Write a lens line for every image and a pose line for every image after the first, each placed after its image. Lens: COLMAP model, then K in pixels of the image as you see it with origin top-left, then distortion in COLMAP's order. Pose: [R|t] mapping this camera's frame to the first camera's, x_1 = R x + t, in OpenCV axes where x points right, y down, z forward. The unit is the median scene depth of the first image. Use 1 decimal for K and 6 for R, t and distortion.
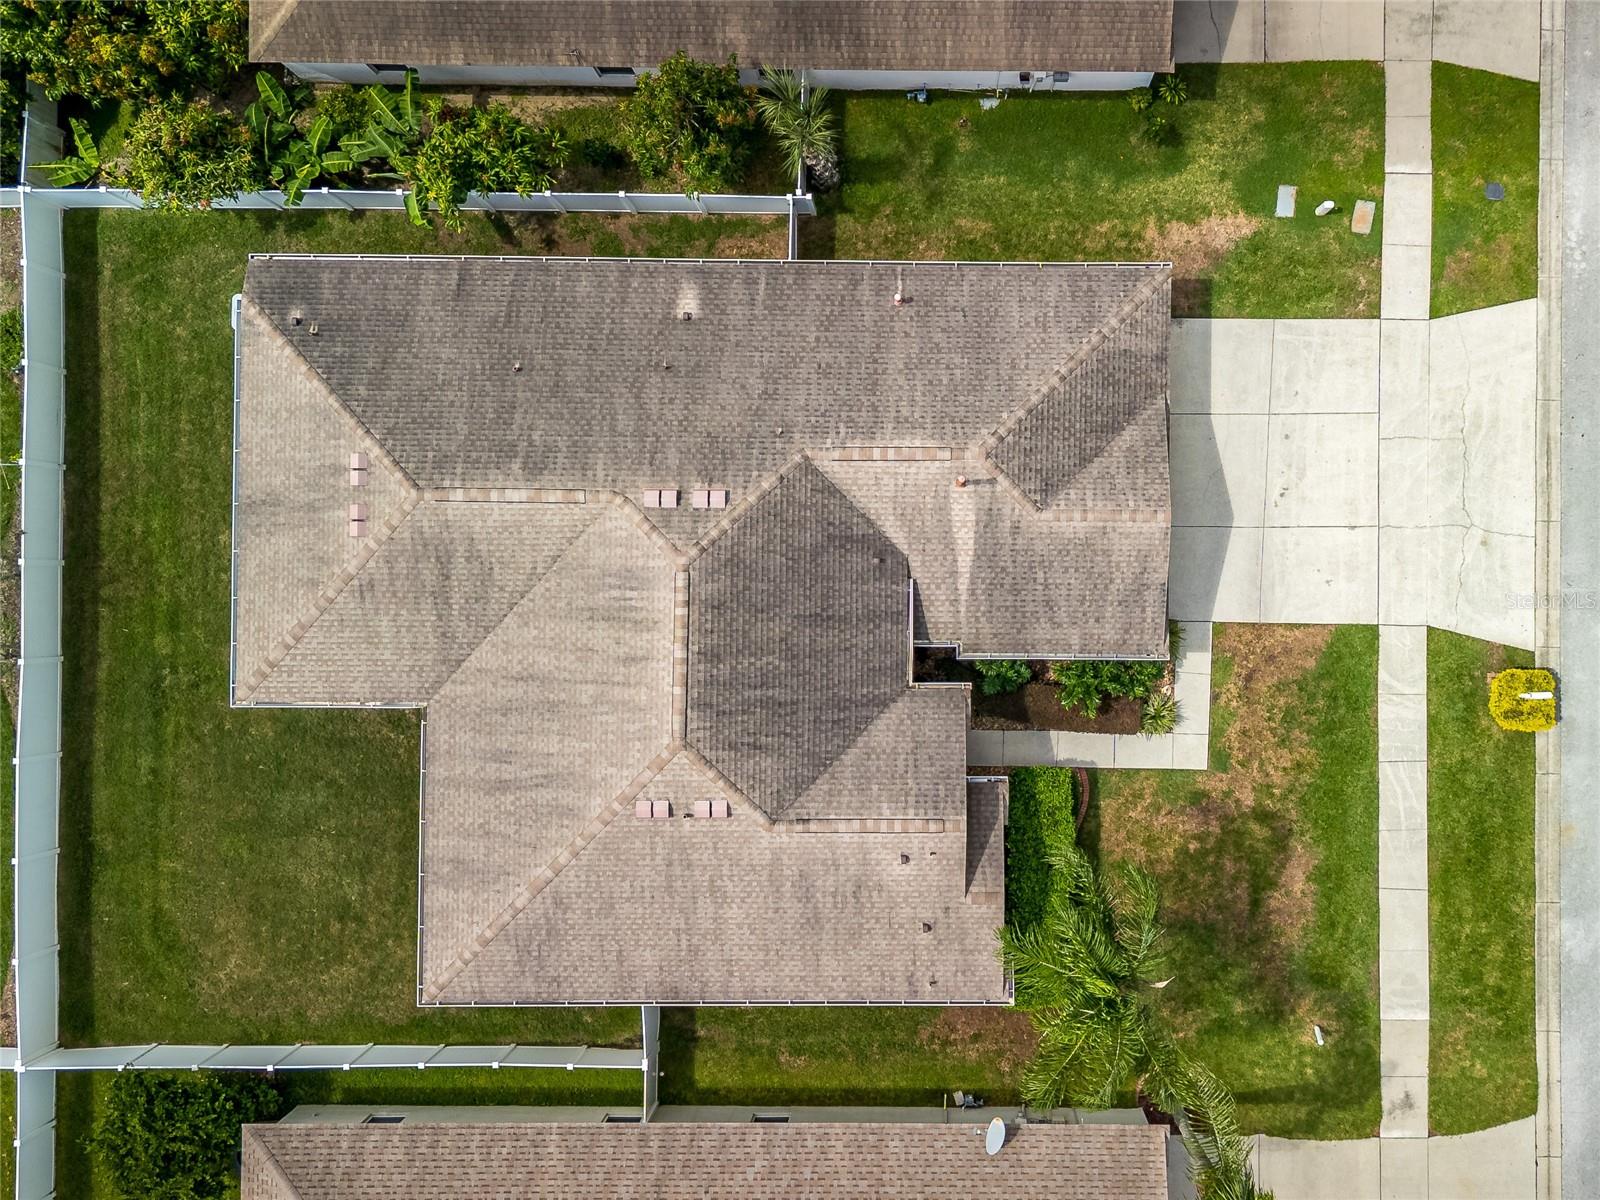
lens RADIAL K [[1661.2, 0, 938.8], [0, 1661.2, 561.7], [0, 0, 1]] dist [0.098637, -0.159915]
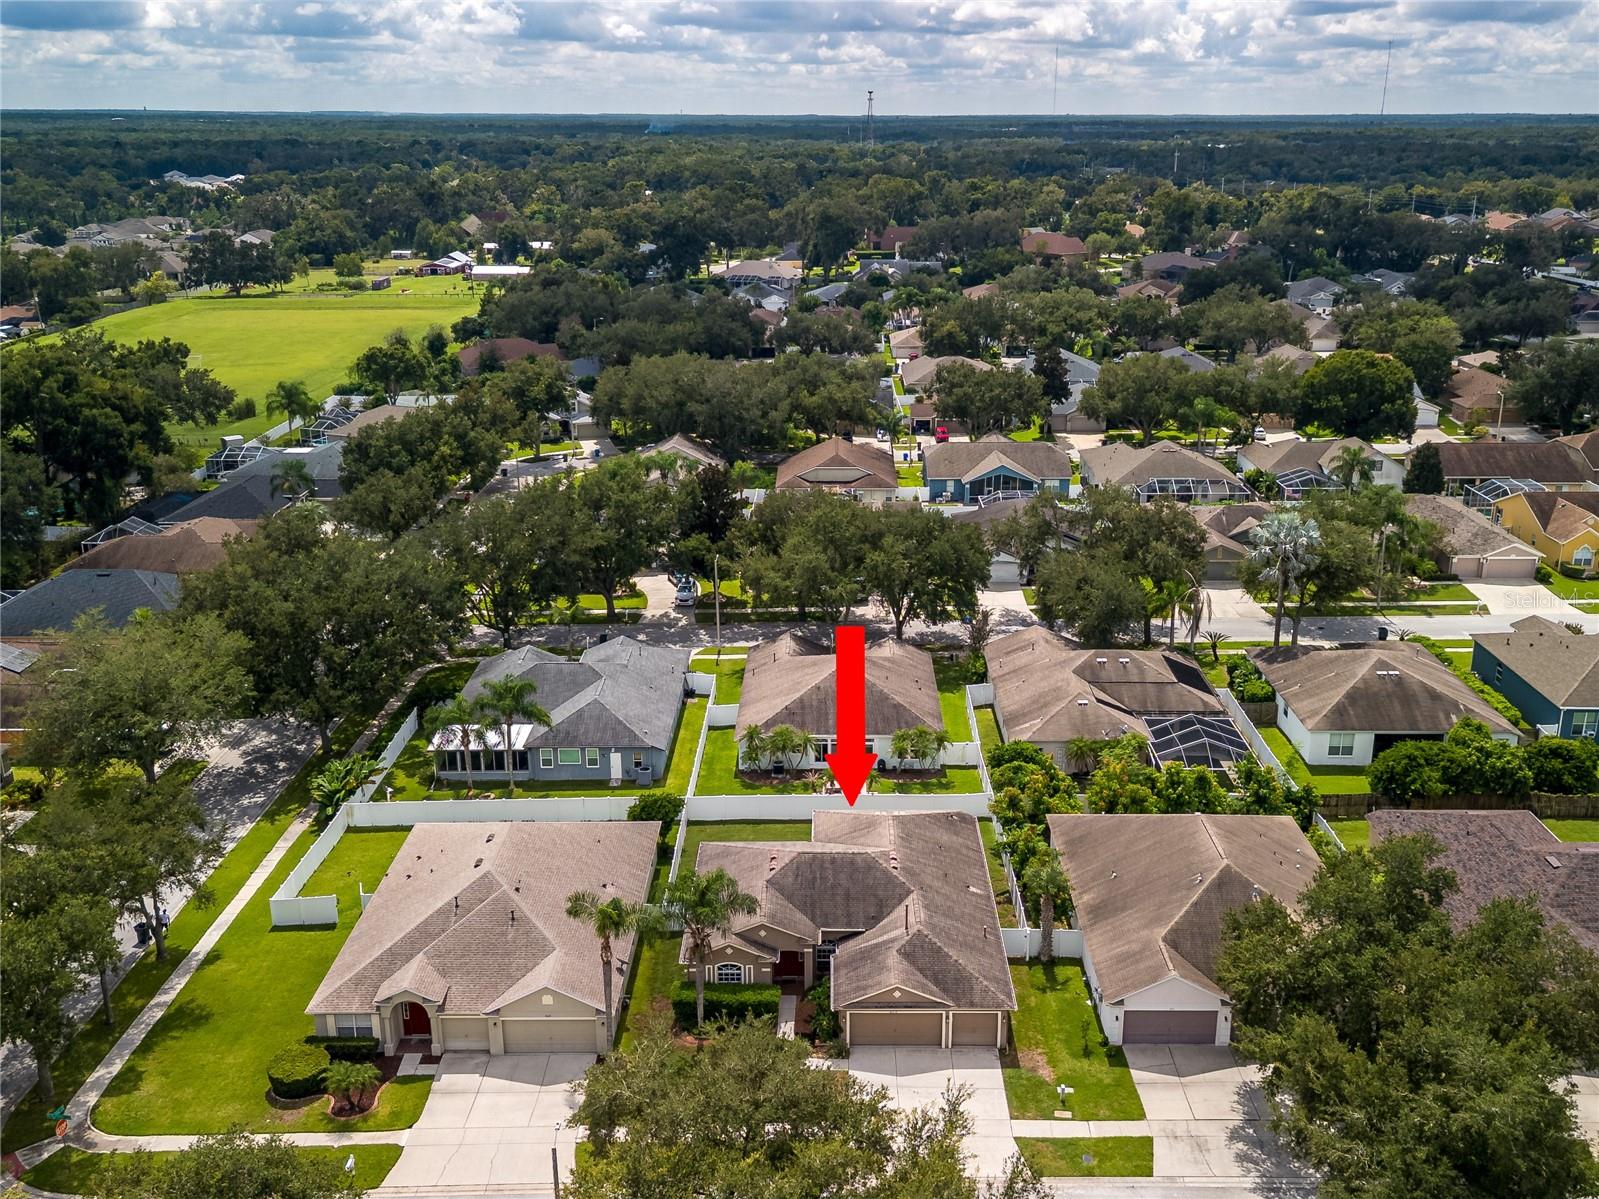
lens RADIAL K [[1476.9, 0, 832.2], [0, 1476.9, 599.4], [0, 0, 1]] dist [0.120057, -0.244184]
pose [[0.007871, 0.303330, -0.952853, 1.806376], [-0.999803, 0.019733, -0.001977, 0.051347], [0.018203, 0.952681, 0.303425, -0.081206]]
